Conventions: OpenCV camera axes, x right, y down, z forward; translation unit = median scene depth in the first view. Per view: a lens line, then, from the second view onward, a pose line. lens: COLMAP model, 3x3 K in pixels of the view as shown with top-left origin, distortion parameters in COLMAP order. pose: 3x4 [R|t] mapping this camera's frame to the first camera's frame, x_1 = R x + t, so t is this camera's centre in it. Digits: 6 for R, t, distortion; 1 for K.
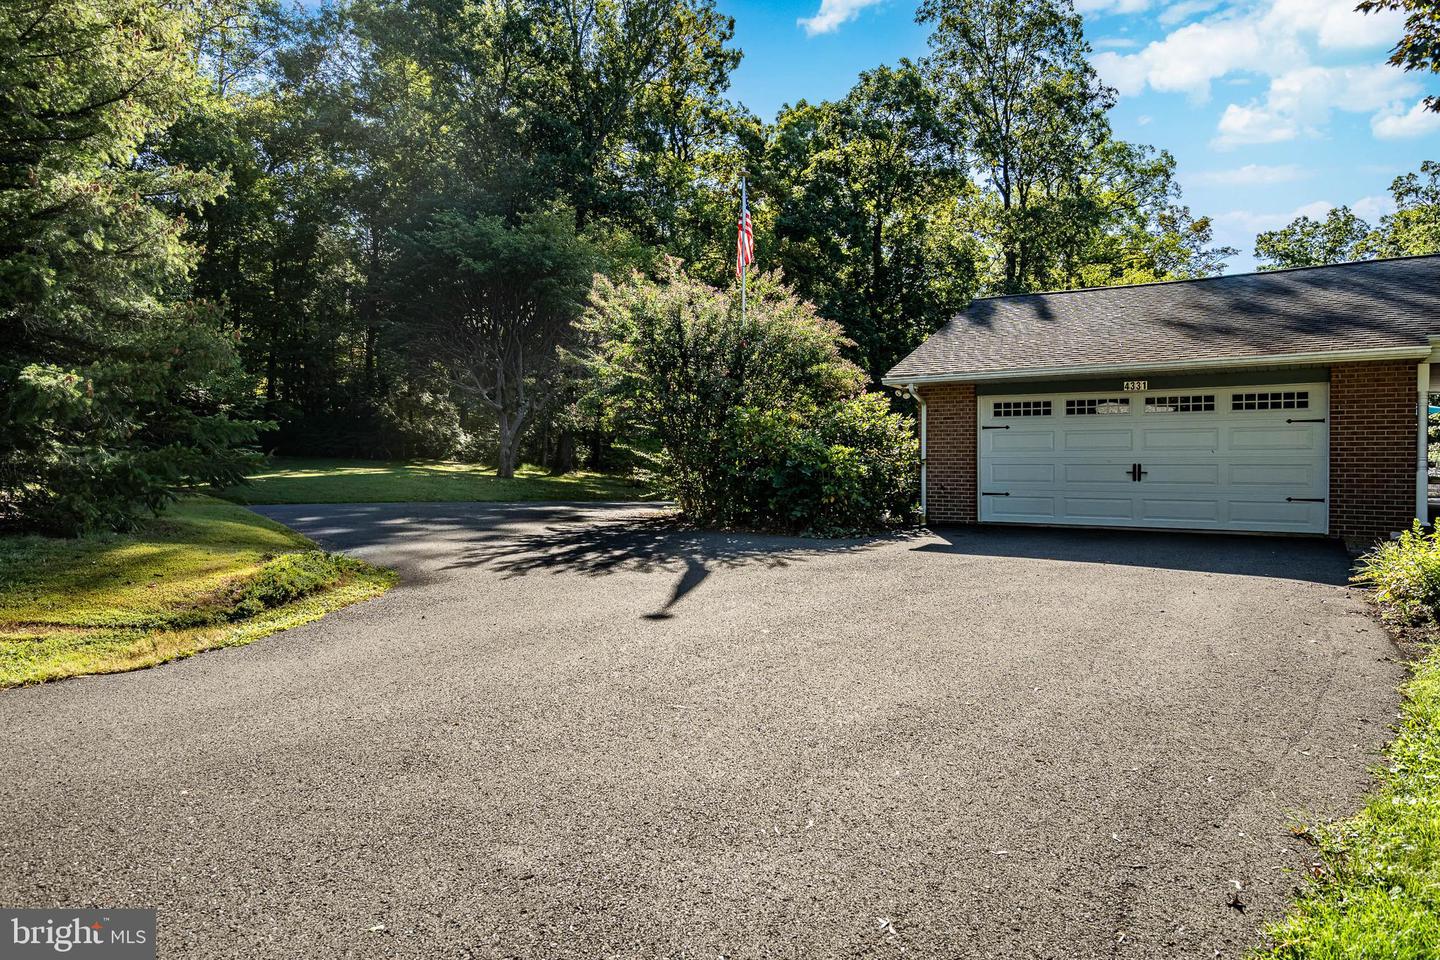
lens RADIAL K [[885.6, 0, 720.0], [0, 885.6, 480.0], [0, 0, 1]] dist [-0.000964, 0.000181]
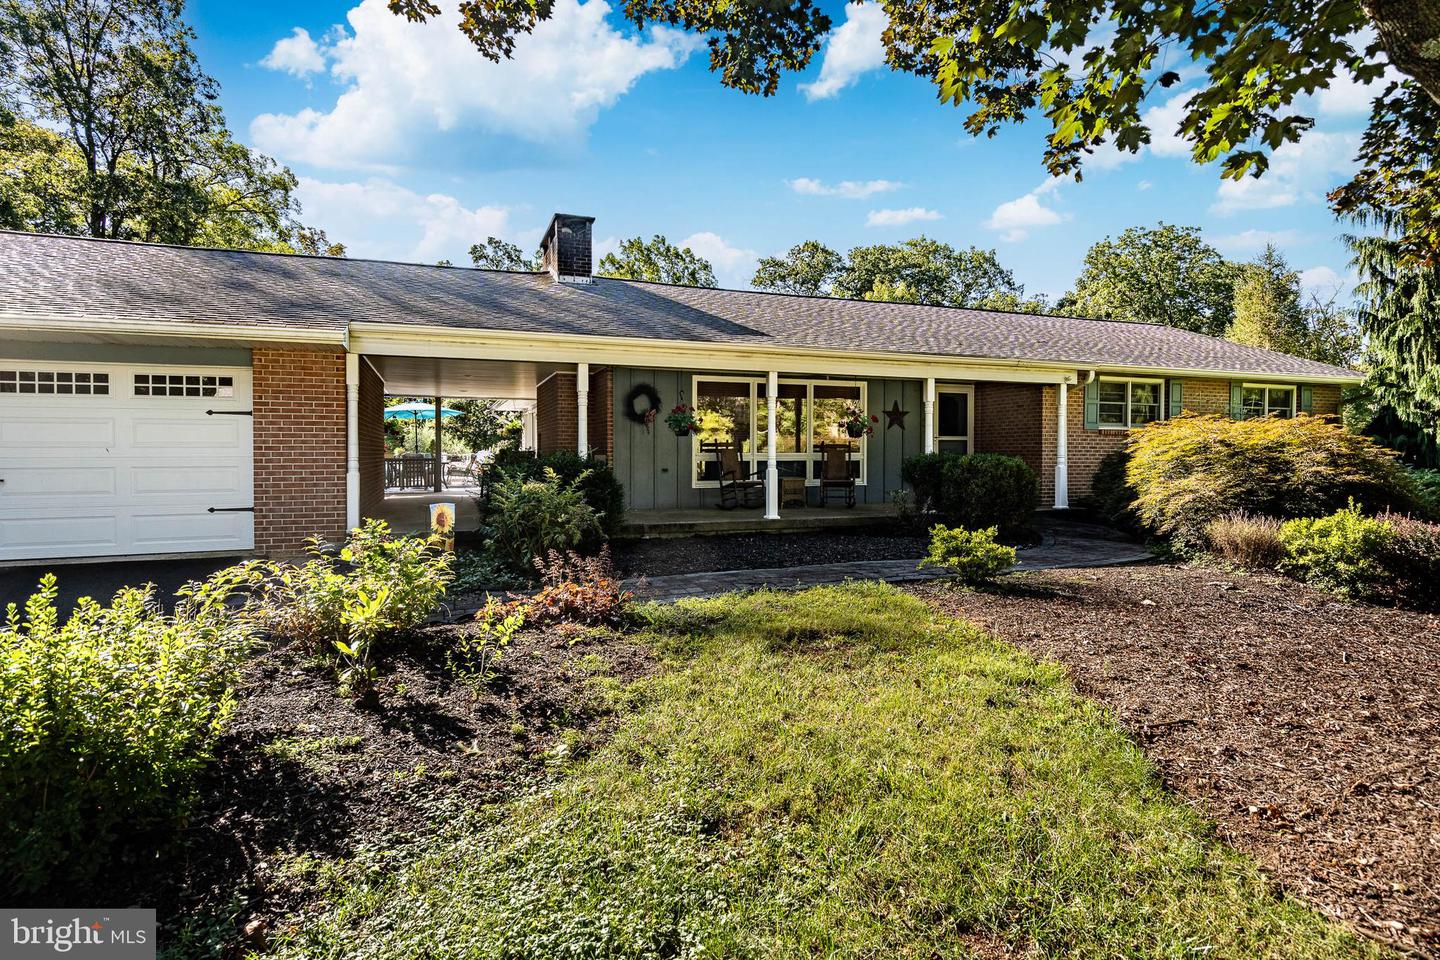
lens RADIAL K [[758.5, 0, 720.0], [0, 758.5, 480.0], [0, 0, 1]] dist [-0.002013, -0.000073]
pose [[0.575744, -0.032759, 0.816973, 0.293489], [0.018458, 0.999463, 0.027069, -0.012927], [-0.817421, -0.000505, 0.576040, 0.192463]]
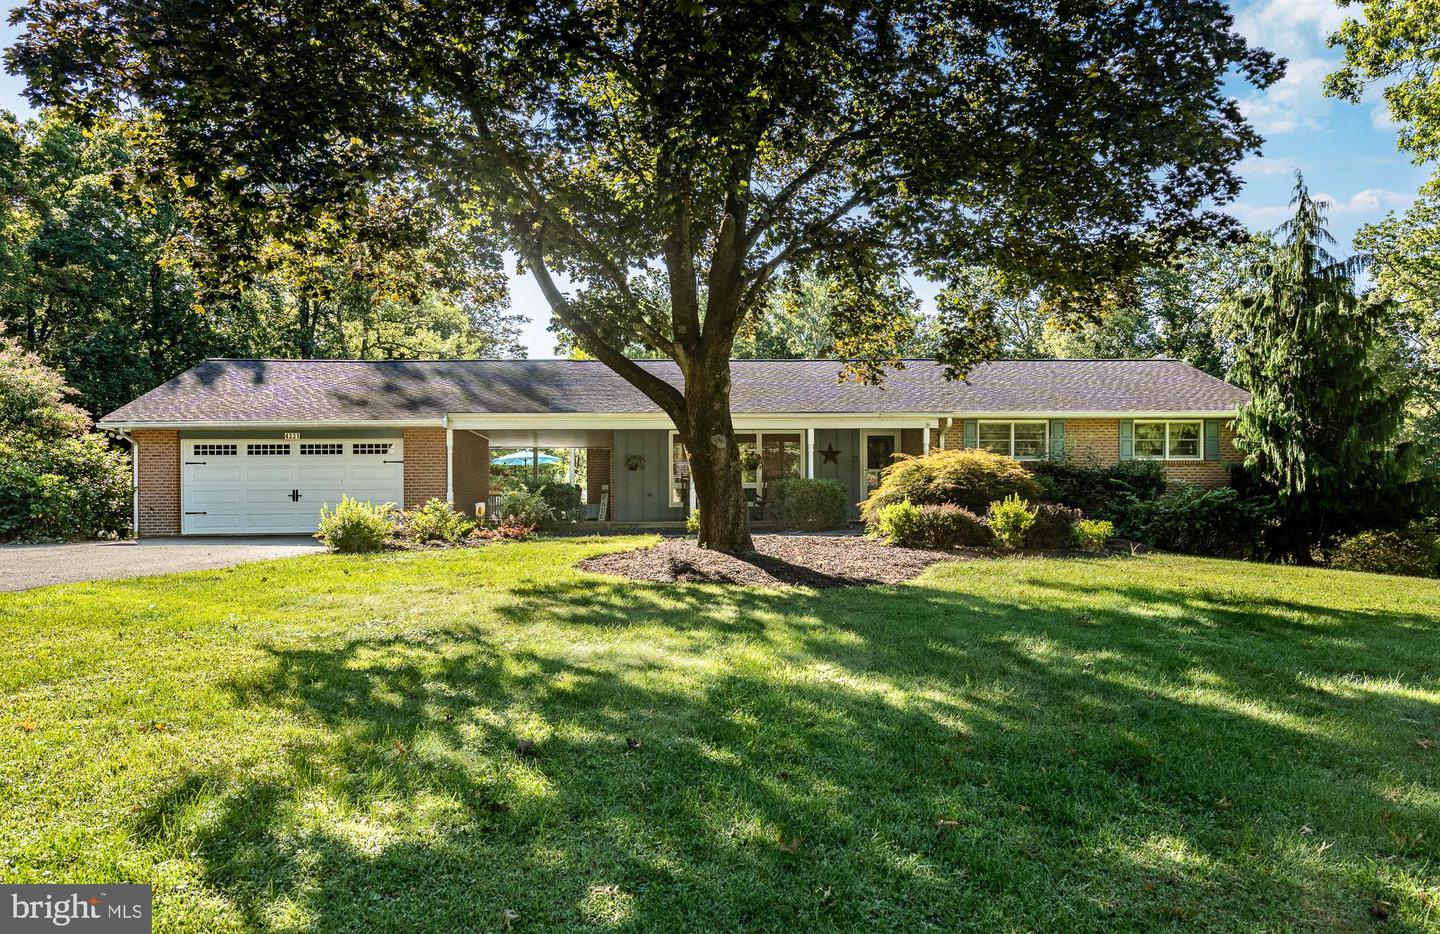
lens RADIAL K [[988.3, 0, 719.3], [0, 988.3, 501.6], [0, 0, 1]] dist [0.000793, 0.000505]
pose [[0.799543, -0.003683, 0.600597, 0.046419], [0.022333, 0.999472, -0.023602, 0.051372], [-0.600193, 0.032284, 0.799203, -0.664100]]
